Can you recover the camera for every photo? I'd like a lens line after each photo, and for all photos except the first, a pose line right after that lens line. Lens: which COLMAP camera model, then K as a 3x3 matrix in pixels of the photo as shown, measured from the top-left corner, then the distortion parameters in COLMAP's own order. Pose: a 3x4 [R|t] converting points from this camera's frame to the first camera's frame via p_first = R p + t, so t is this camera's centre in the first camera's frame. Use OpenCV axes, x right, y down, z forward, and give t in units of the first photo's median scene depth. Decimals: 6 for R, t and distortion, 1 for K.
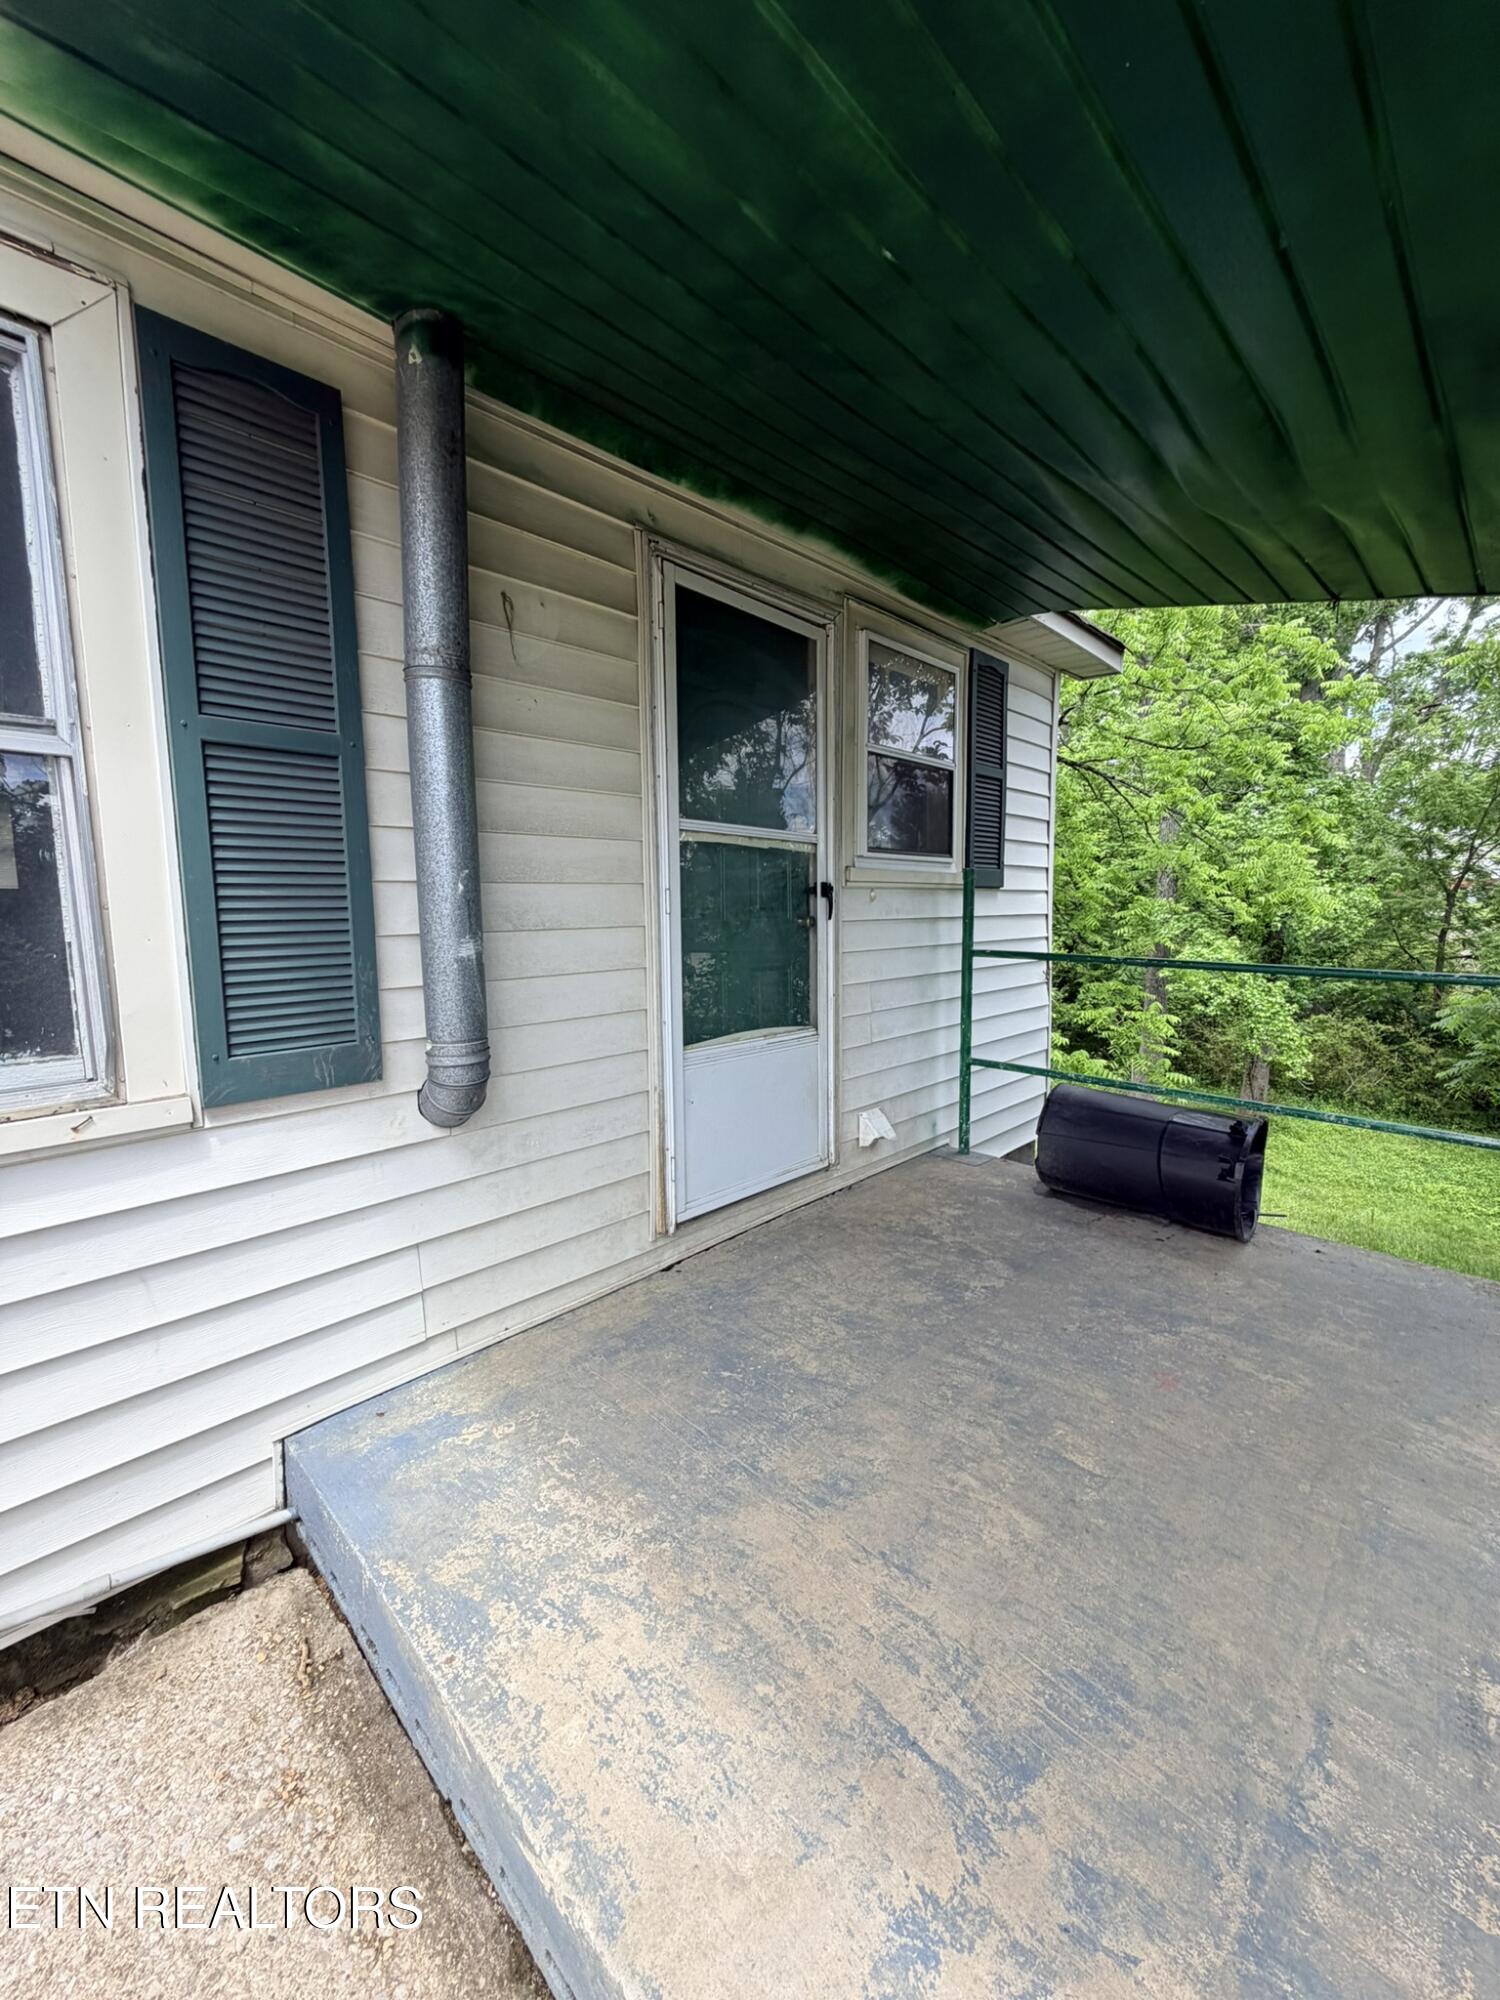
lens RADIAL K [[794.2, 0, 745.3], [0, 794.2, 983.5], [0, 0, 1]] dist [0.001604, -0.000178]
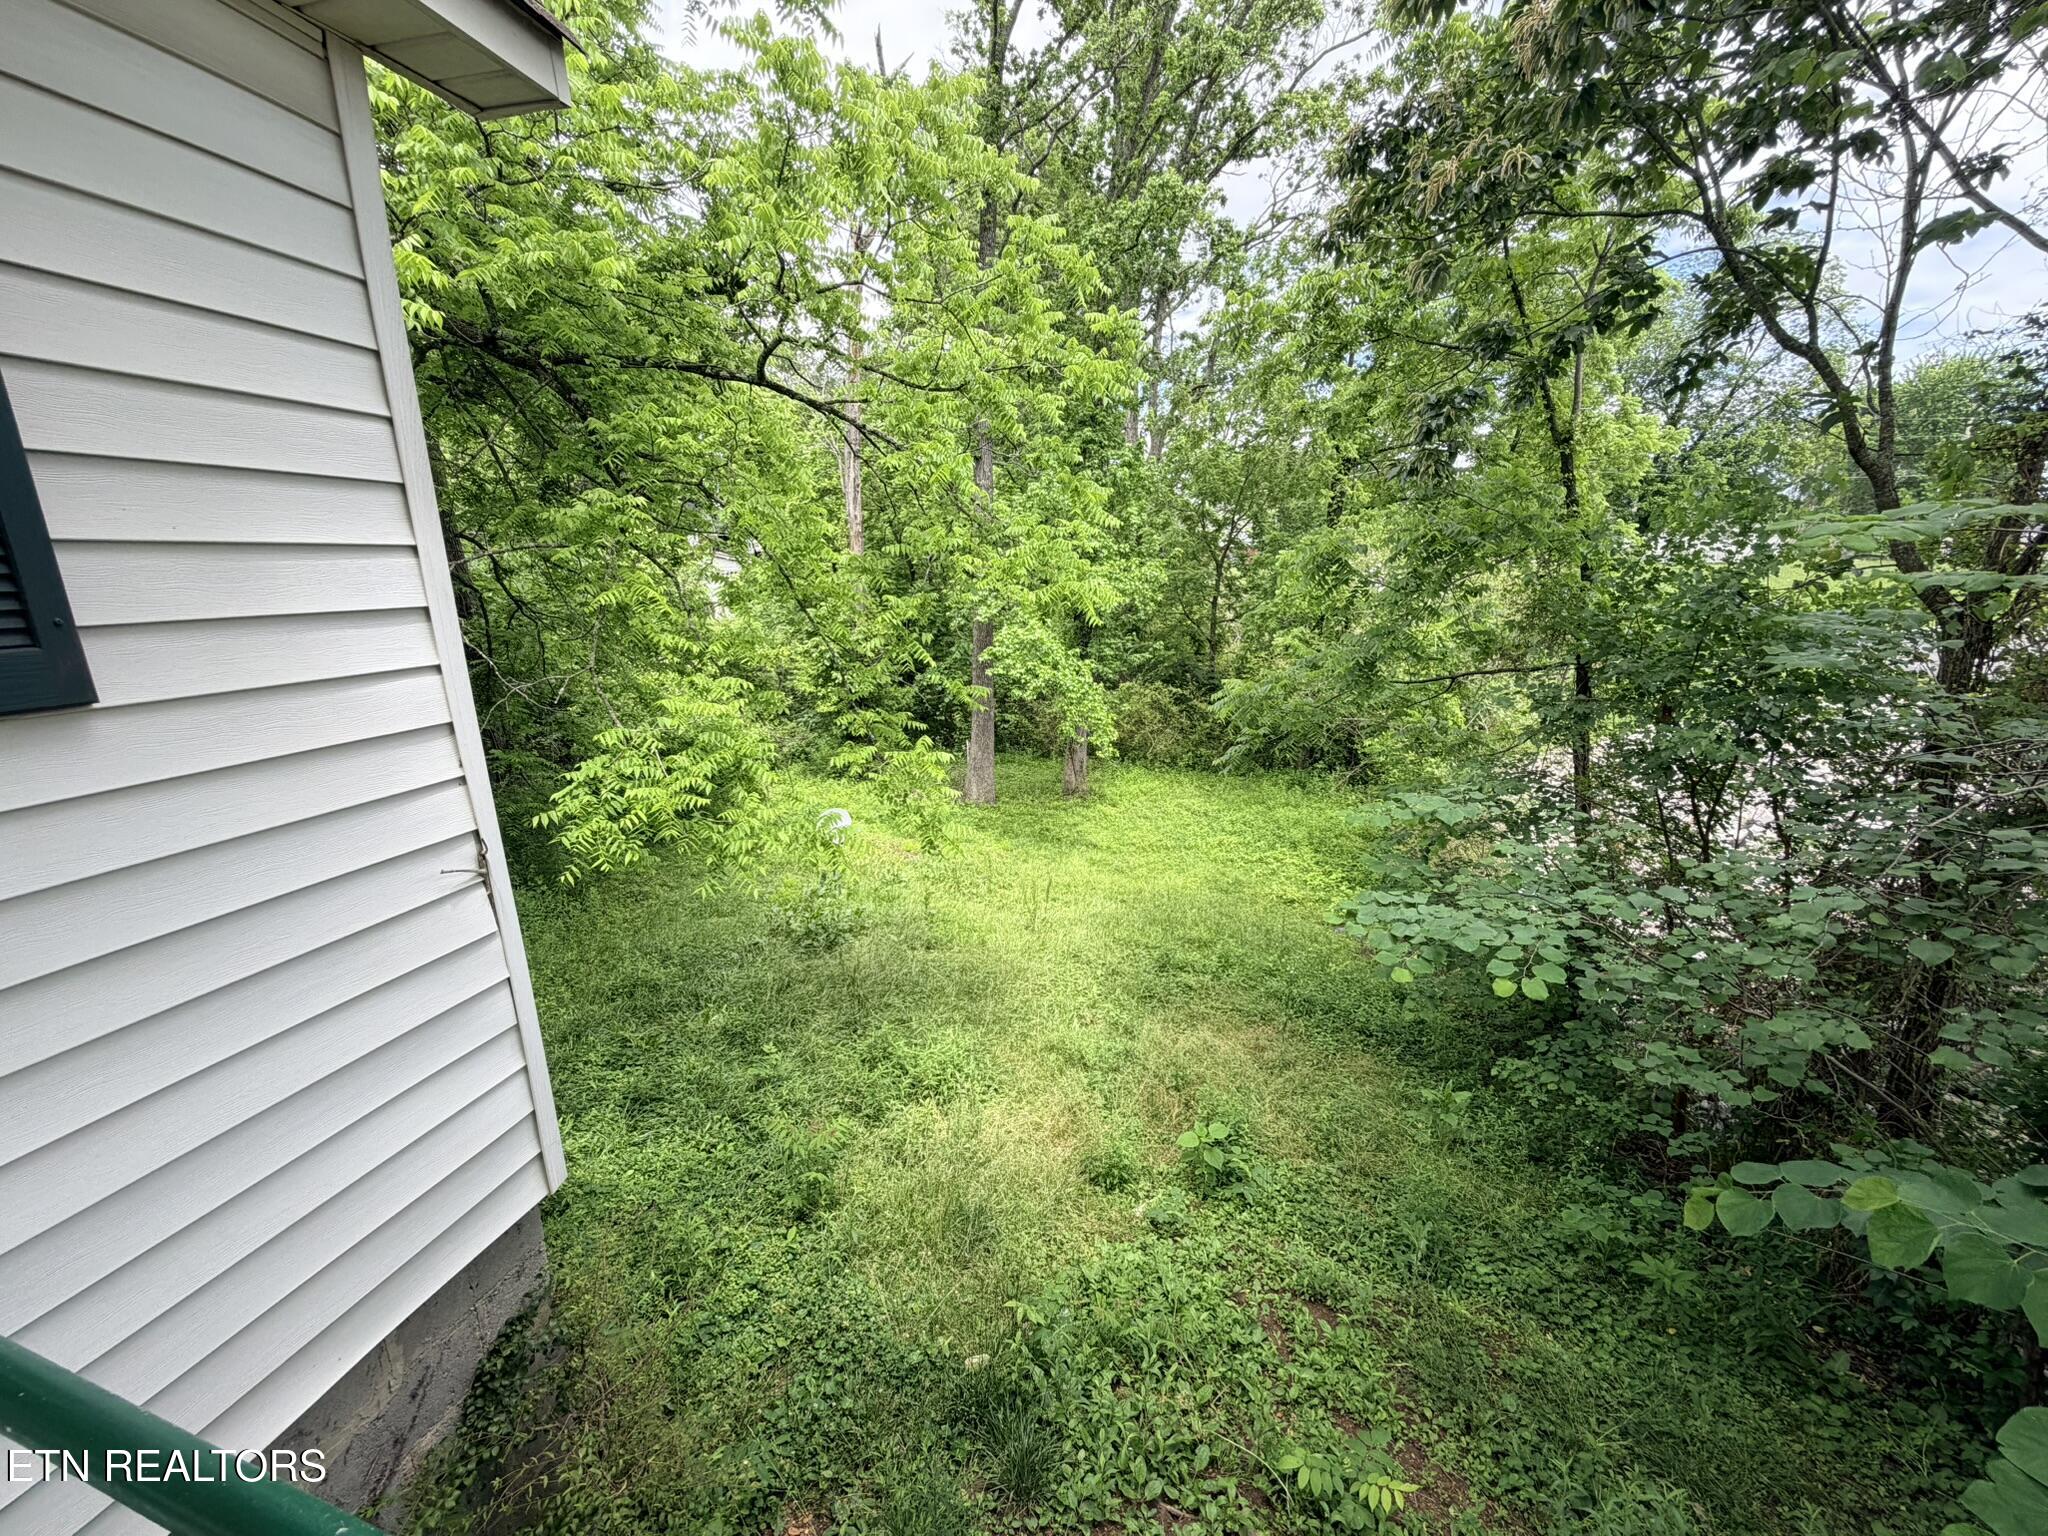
lens RADIAL K [[813.2, 0, 1010.7], [0, 813.2, 749.5], [0, 0, 1]] dist [0.001604, -0.000178]
pose [[0.887803, -0.110942, 0.446652, 0.506894], [0.057592, 0.989663, 0.131344, -0.126760], [-0.456607, -0.090884, 0.885014, 0.570134]]
